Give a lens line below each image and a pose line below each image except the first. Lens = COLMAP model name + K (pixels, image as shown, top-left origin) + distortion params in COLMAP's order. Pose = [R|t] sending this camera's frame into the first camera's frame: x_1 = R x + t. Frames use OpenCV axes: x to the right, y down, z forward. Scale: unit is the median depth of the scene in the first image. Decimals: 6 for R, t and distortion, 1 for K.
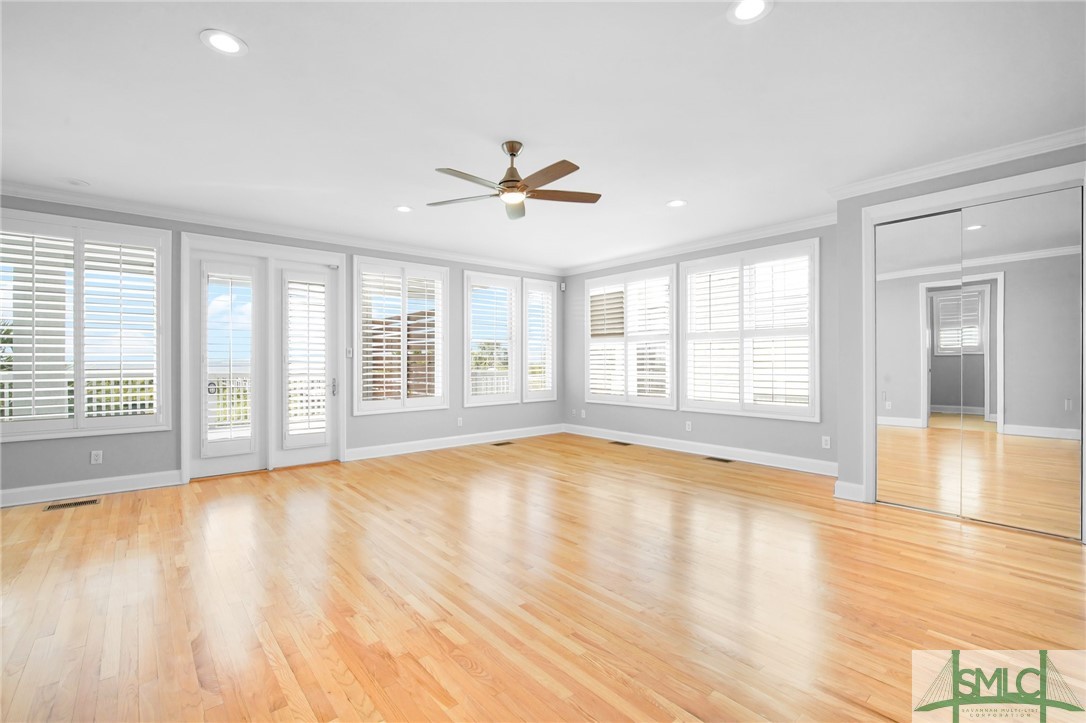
lens RADIAL K [[482.2, 0, 540.3], [0, 482.2, 361.5], [0, 0, 1]] dist [-0.005359, -0.000277]
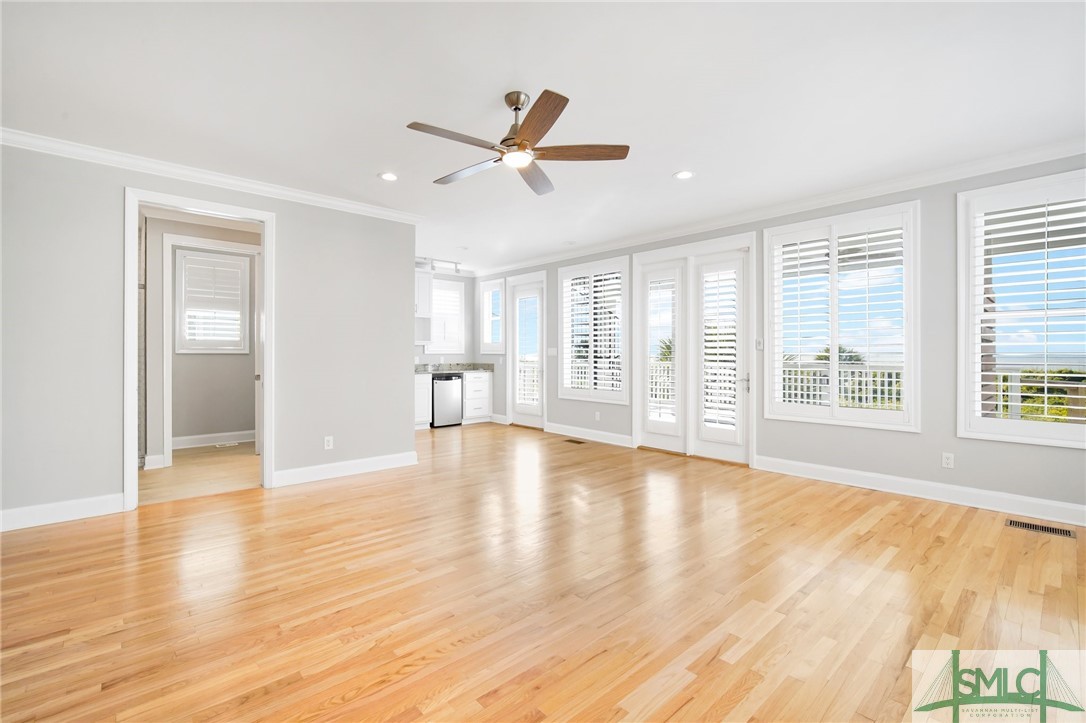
lens RADIAL K [[482.2, 0, 540.9], [0, 482.2, 354.6], [0, 0, 1]] dist [-0.005359, -0.000277]
pose [[0.040835, 0.004097, -0.999158, 0.487803], [-0.006140, 0.999974, 0.003850, -0.000432], [0.999147, 0.005978, 0.040859, 0.623841]]
